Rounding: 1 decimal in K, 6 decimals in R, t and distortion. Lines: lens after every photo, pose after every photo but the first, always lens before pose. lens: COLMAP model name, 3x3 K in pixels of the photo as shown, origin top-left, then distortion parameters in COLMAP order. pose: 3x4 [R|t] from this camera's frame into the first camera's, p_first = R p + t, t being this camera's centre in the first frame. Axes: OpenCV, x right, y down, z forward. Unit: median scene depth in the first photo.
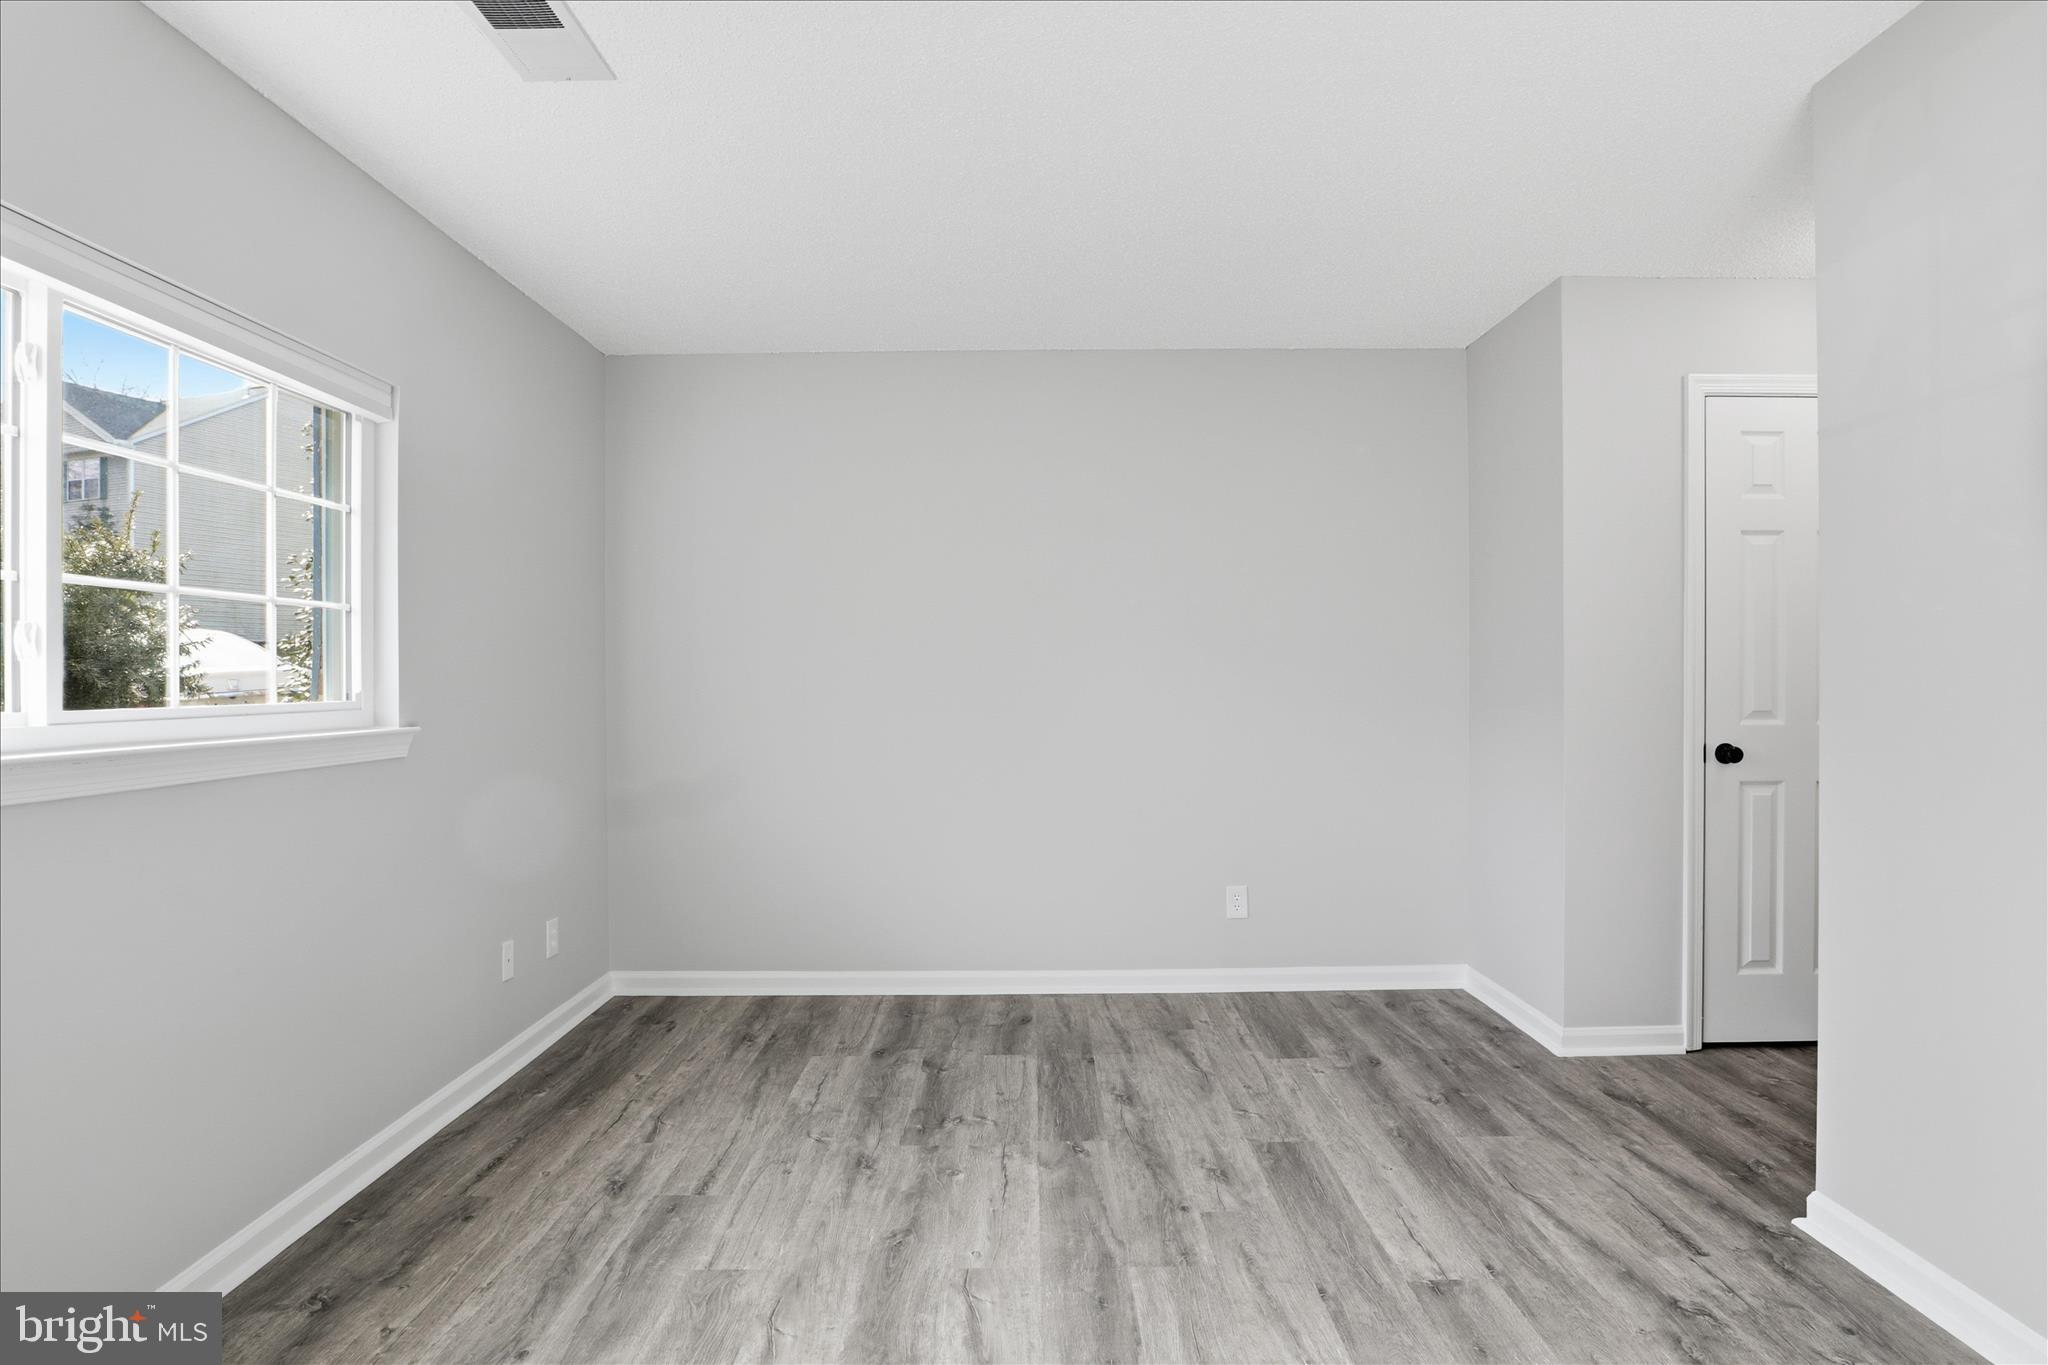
lens RADIAL K [[1051.8, 0, 1024.6], [0, 1051.8, 679.5], [0, 0, 1]] dist [-0.037686, 0.009156]
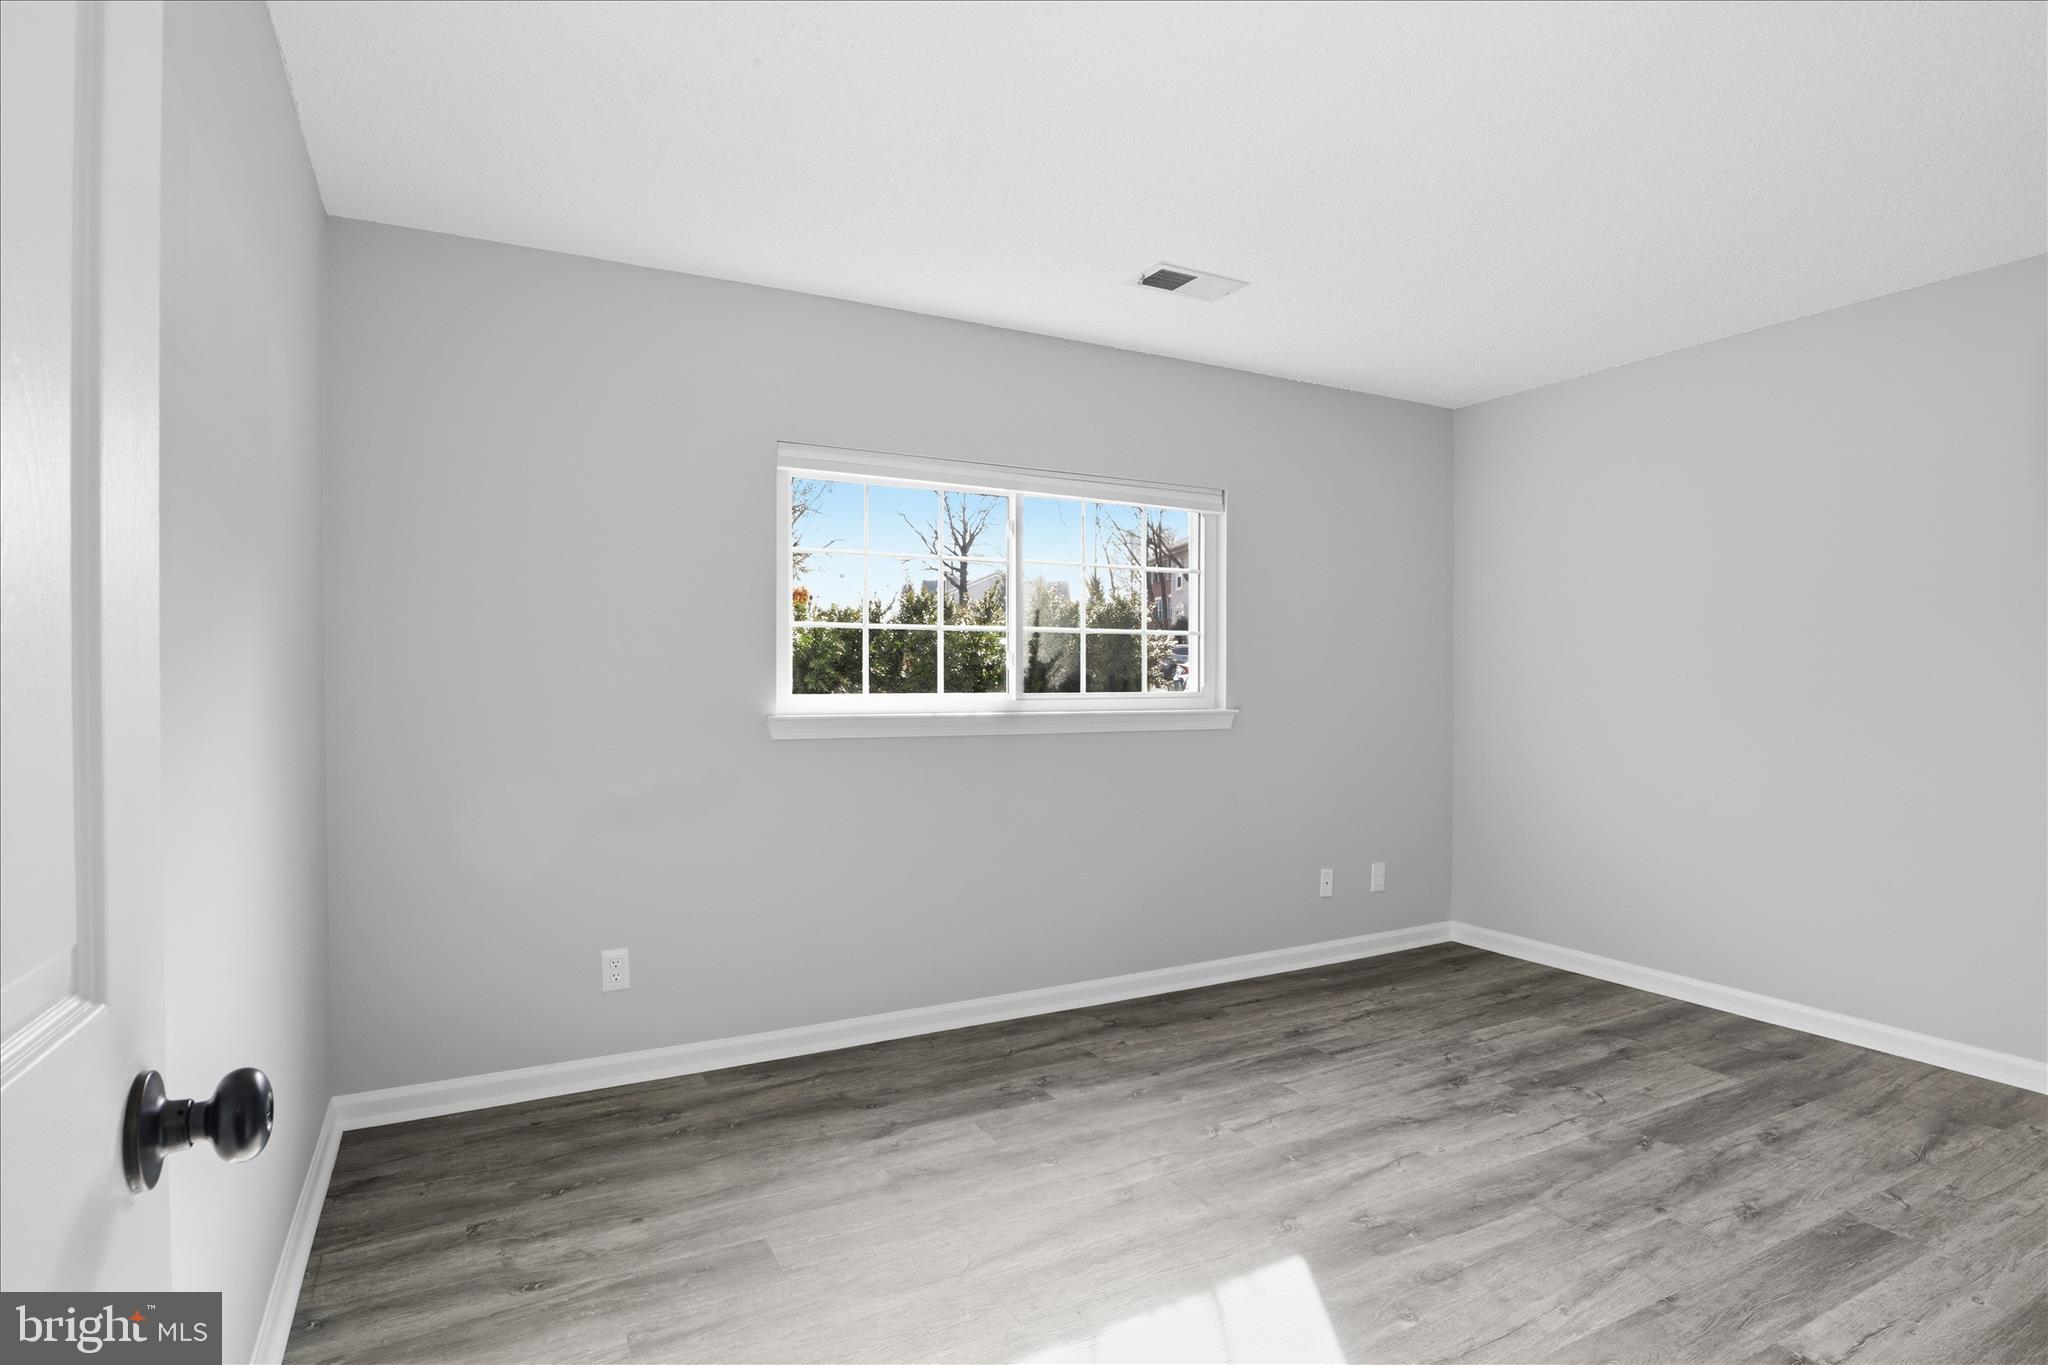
lens RADIAL K [[1051.8, 0, 1020.4], [0, 1051.8, 686.1], [0, 0, 1]] dist [-0.037686, 0.009156]
pose [[0.471843, 0.012714, -0.881591, 0.616515], [-0.002850, 0.999913, 0.012895, -0.008075], [0.881678, -0.003572, 0.471838, -0.012427]]
